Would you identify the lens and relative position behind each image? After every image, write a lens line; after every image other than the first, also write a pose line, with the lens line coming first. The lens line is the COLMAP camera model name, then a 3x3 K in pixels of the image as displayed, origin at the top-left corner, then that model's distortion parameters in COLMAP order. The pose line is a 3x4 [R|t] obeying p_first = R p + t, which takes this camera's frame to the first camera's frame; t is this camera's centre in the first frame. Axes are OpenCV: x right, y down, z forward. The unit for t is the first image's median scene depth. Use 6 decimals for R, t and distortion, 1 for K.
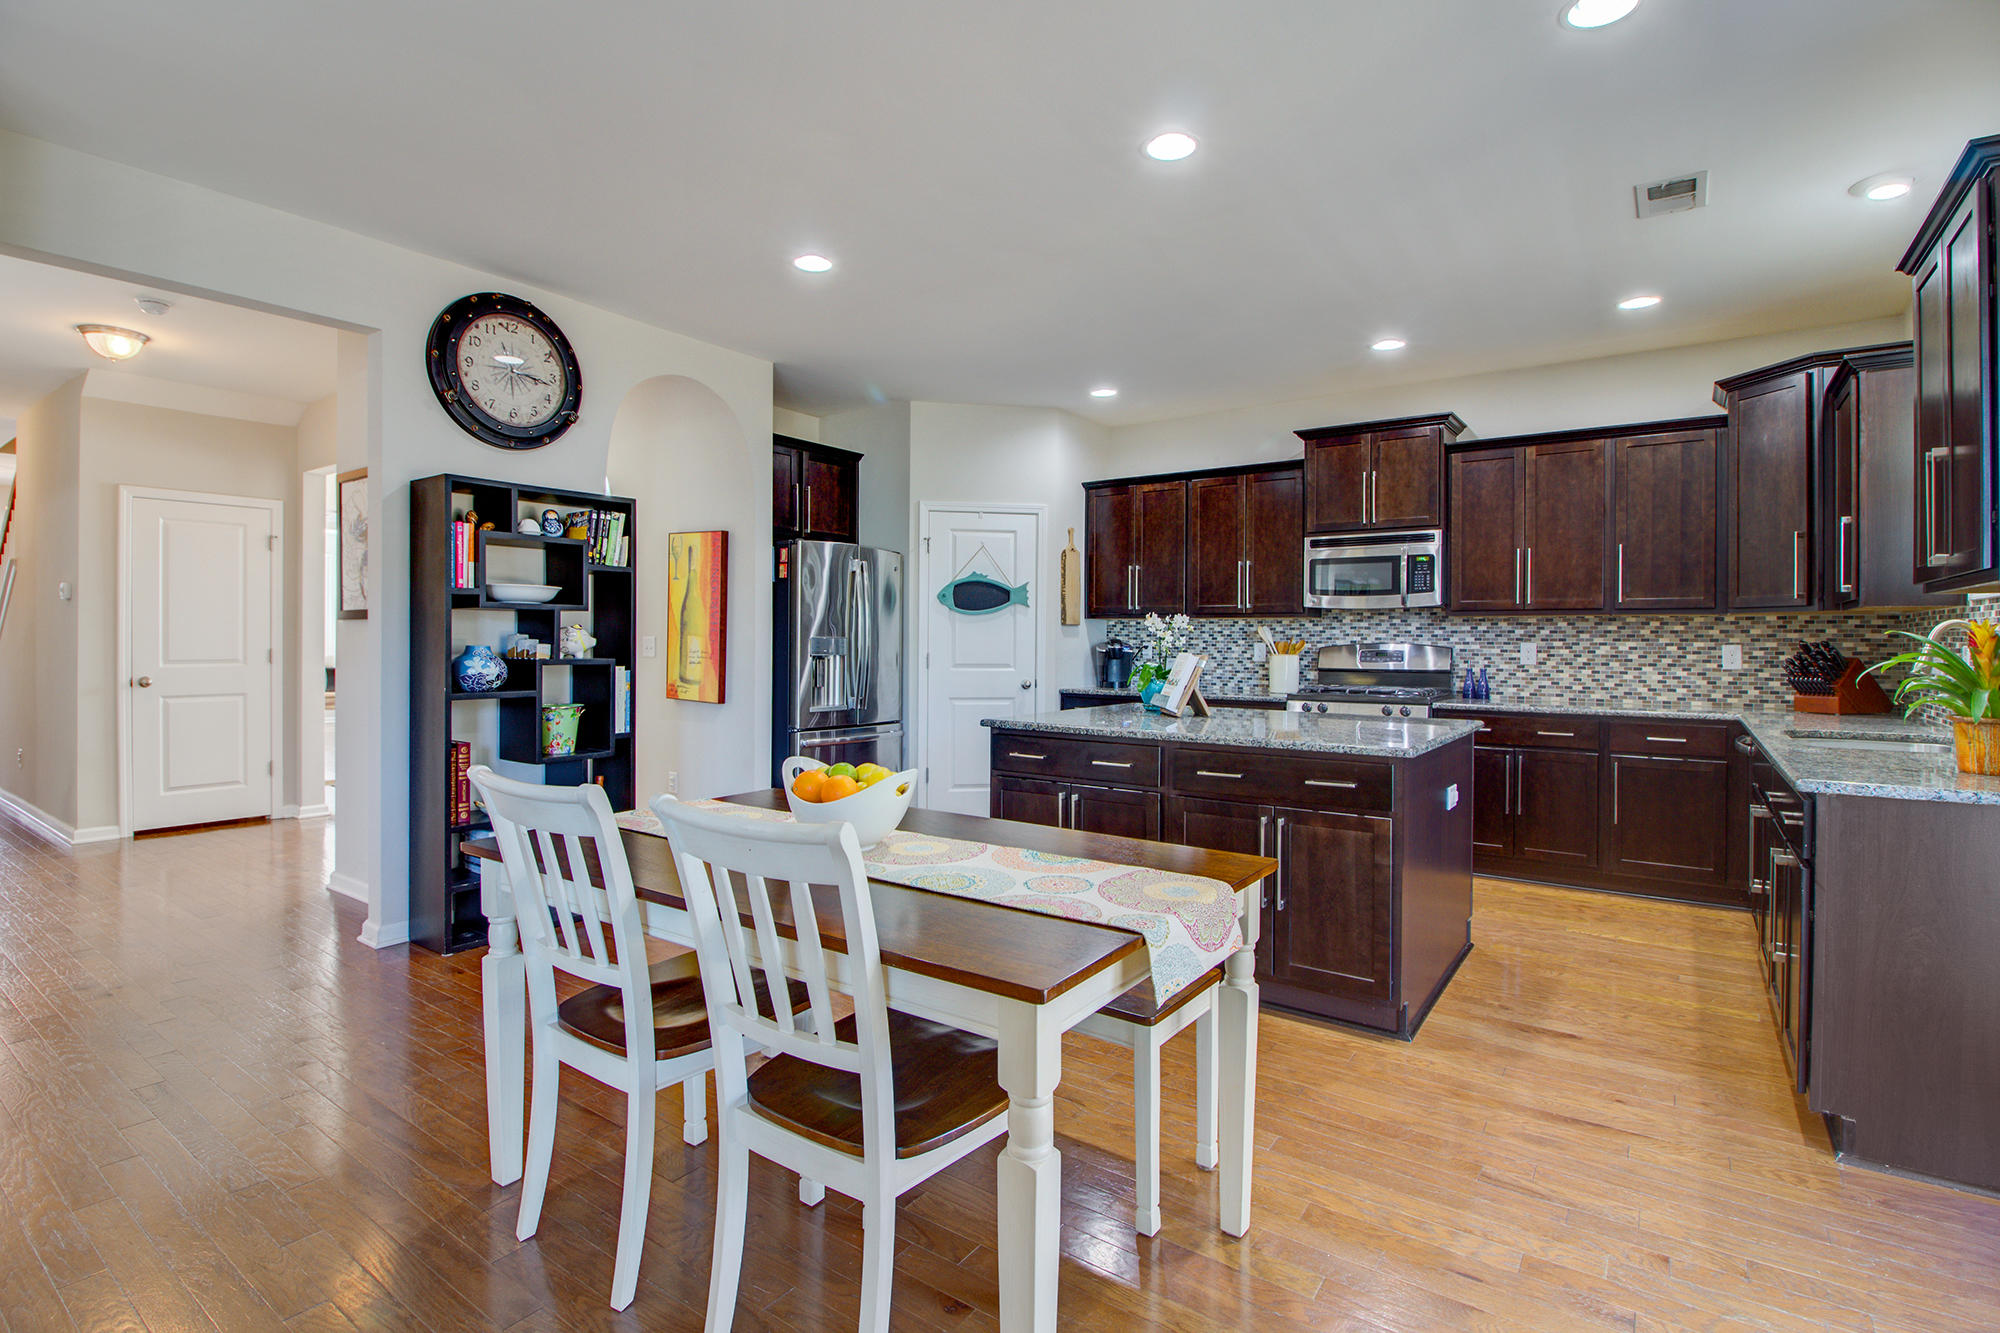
lens RADIAL K [[951.4, 0, 991.5], [0, 951.4, 645.9], [0, 0, 1]] dist [0.002054, -0.018366]
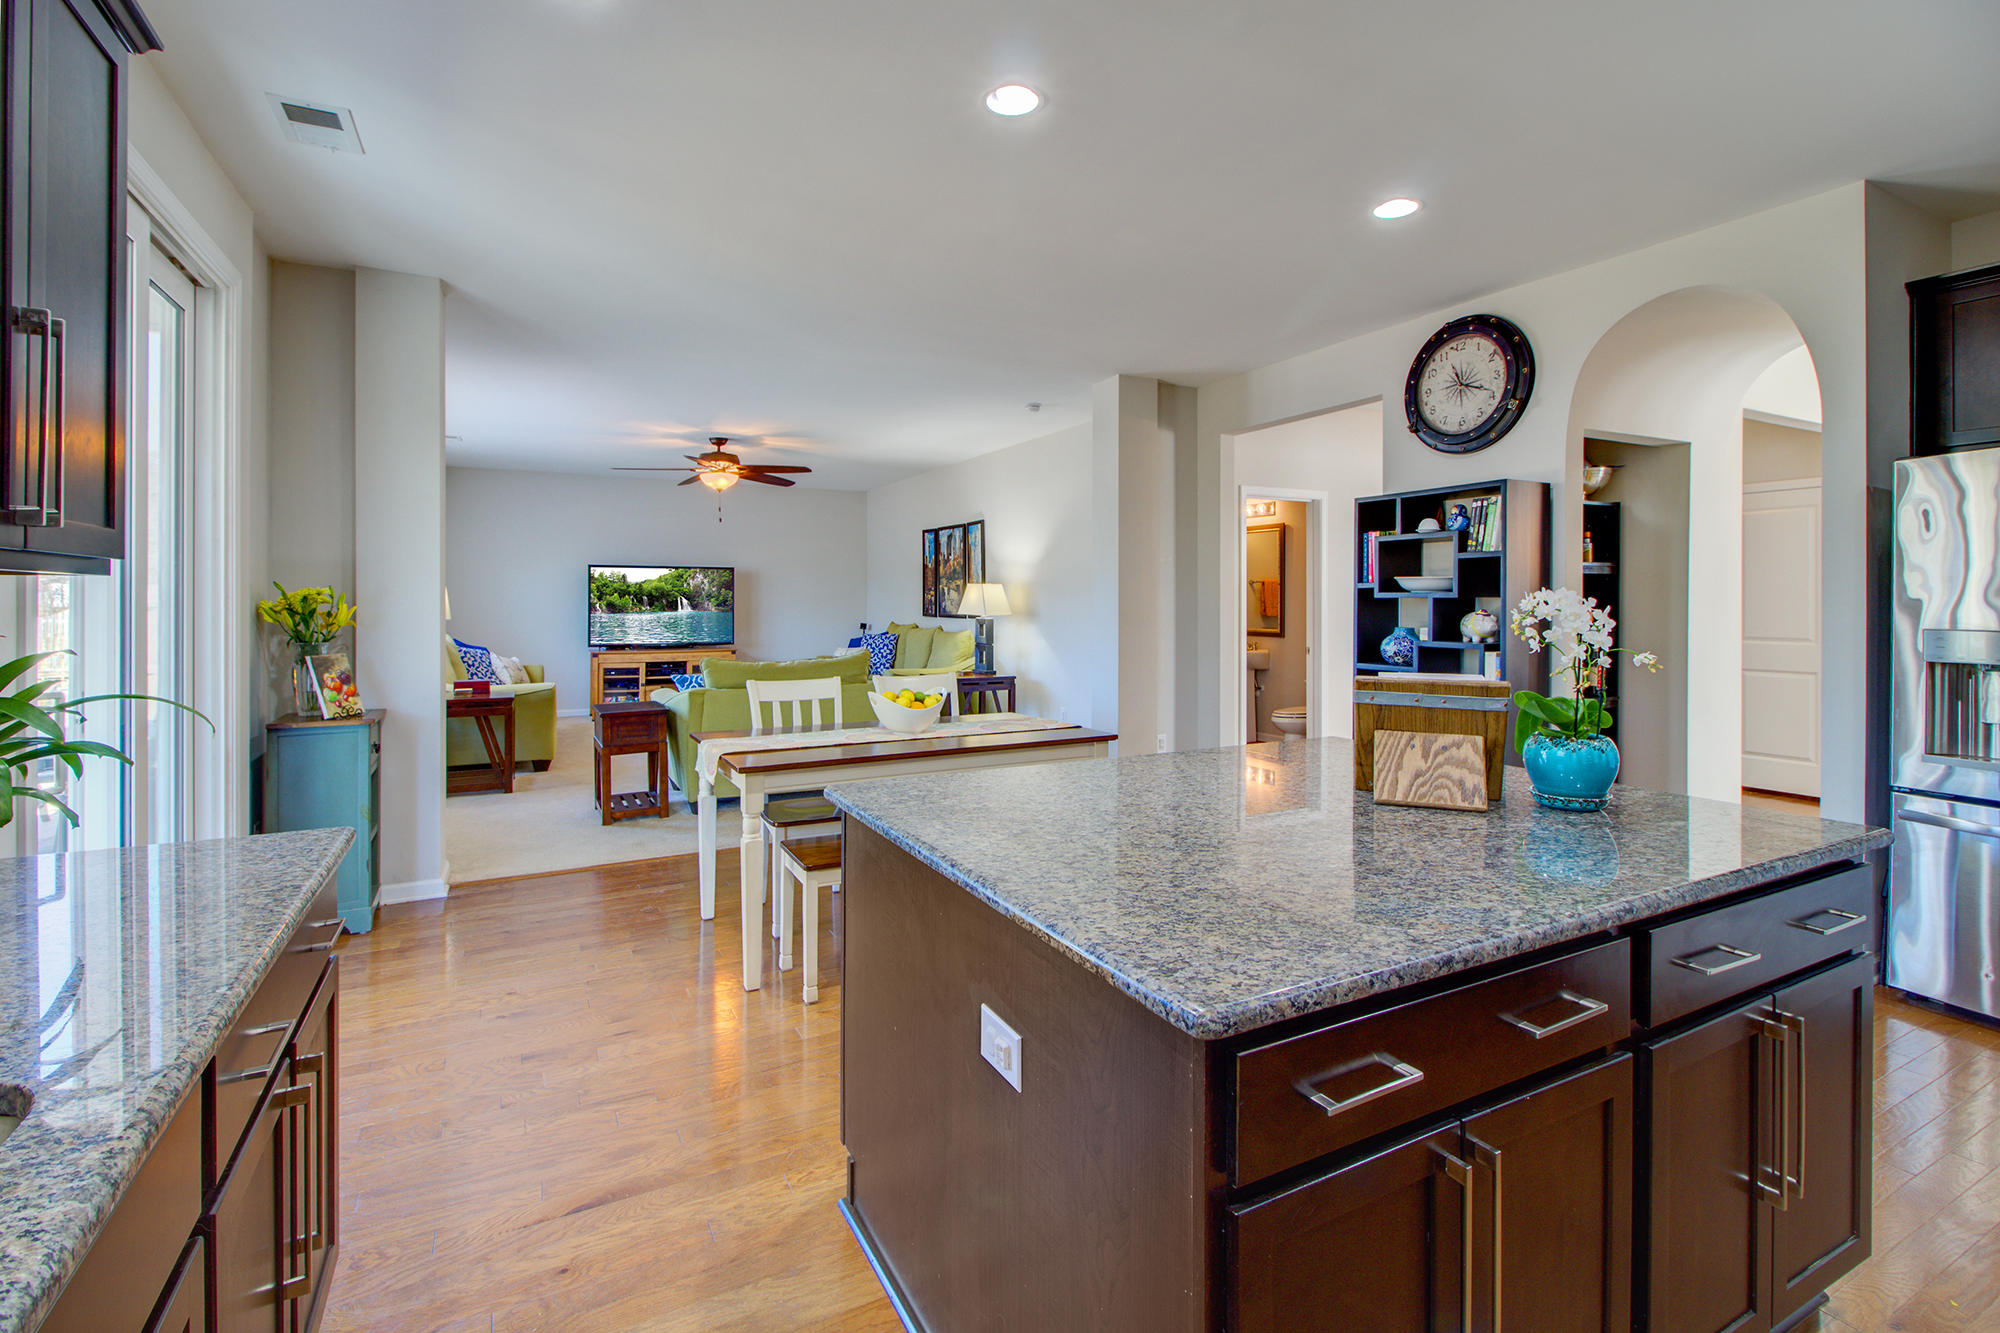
lens RADIAL K [[922.3, 0, 999.8], [0, 922.3, 610.2], [0, 0, 1]] dist [0.023022, -0.015428]
pose [[-0.442027, 0.002451, -0.896998, 0.579093], [-0.010509, 0.999913, 0.007910, -0.020189], [0.896940, 0.012923, -0.441963, 0.805109]]
